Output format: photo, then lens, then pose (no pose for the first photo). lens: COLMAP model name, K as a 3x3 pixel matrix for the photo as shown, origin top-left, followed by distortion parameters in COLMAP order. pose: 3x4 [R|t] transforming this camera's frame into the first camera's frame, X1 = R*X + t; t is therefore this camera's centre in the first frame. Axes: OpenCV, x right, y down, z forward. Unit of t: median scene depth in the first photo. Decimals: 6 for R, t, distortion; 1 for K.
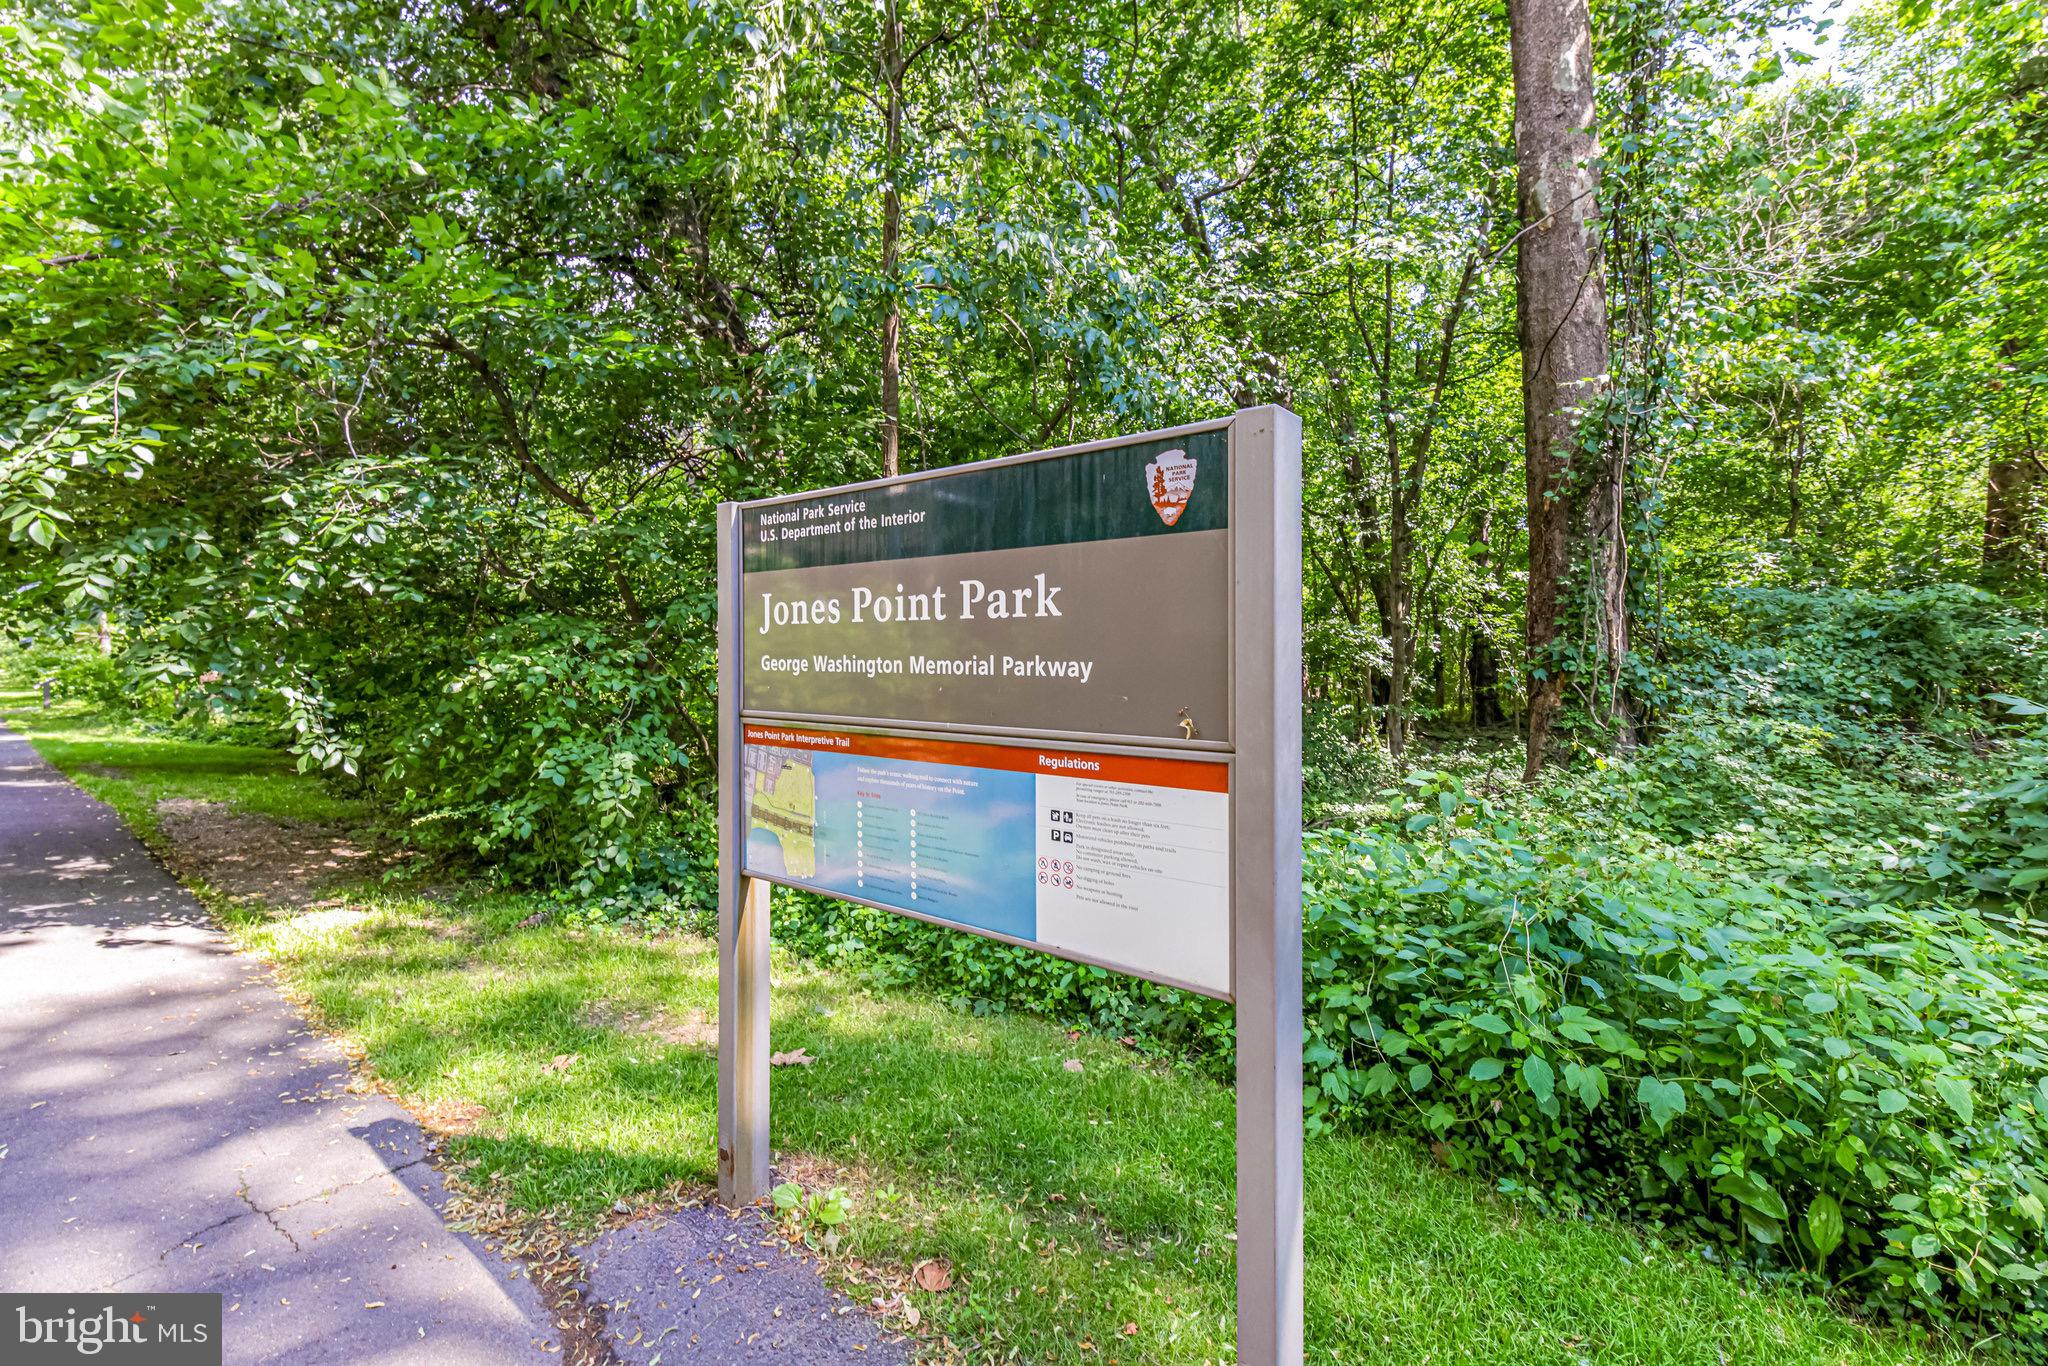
lens RADIAL K [[901.8, 0, 1022.9], [0, 901.8, 651.4], [0, 0, 1]] dist [0.008099, -0.000192]
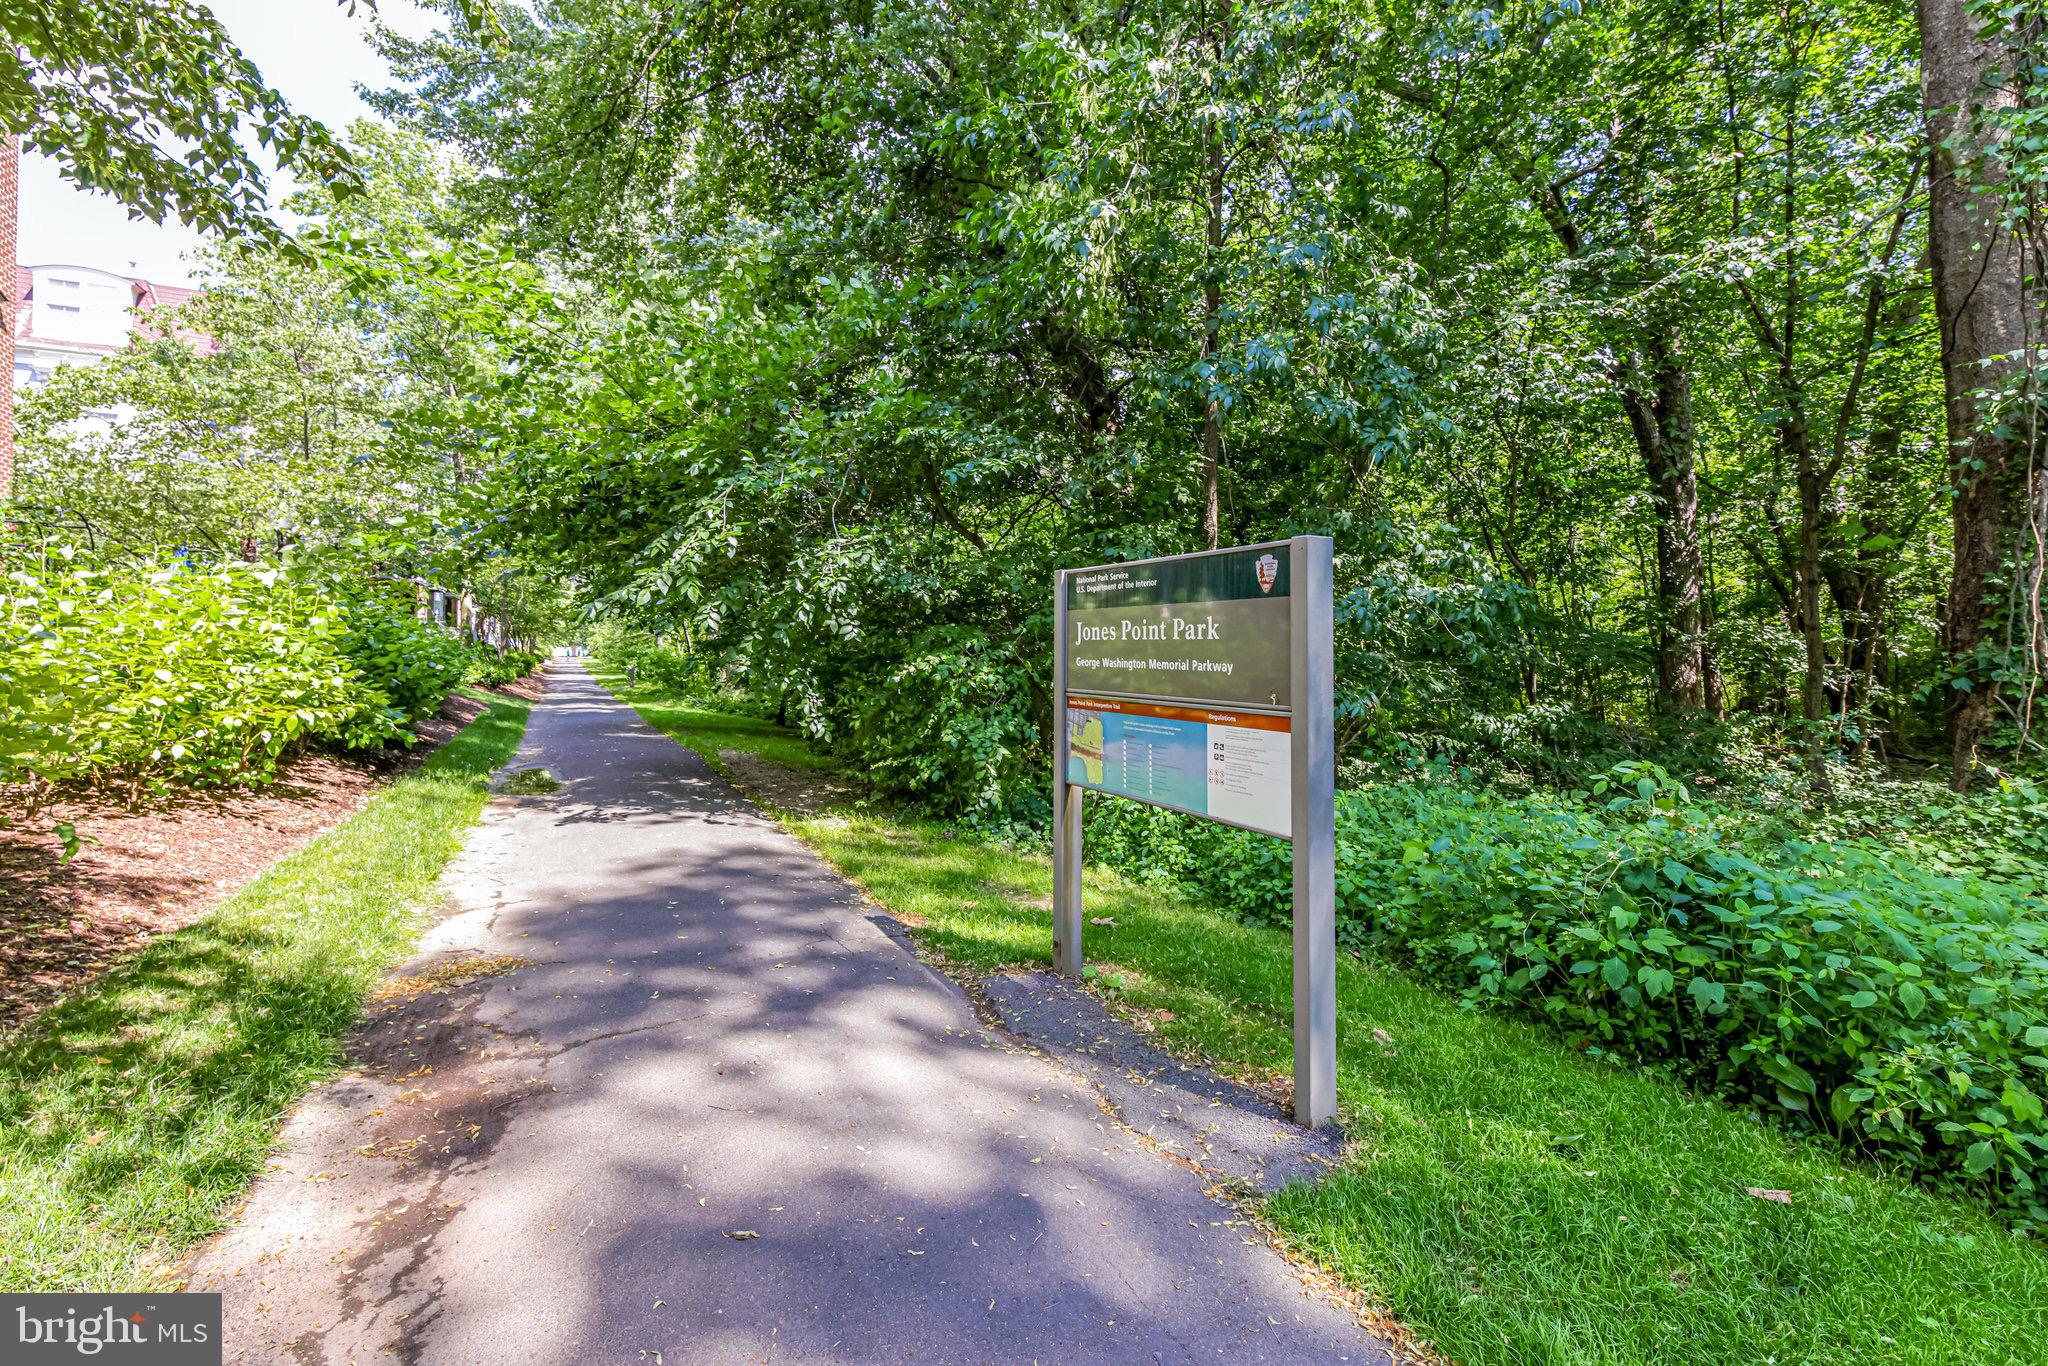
lens RADIAL K [[901.8, 0, 1022.9], [0, 901.8, 651.4], [0, 0, 1]] dist [0.008099, -0.000192]
pose [[0.922383, 0.007722, -0.386199, 0.252603], [-0.007032, 0.999970, 0.003198, -0.010894], [0.386213, -0.000234, 0.922410, -0.570910]]
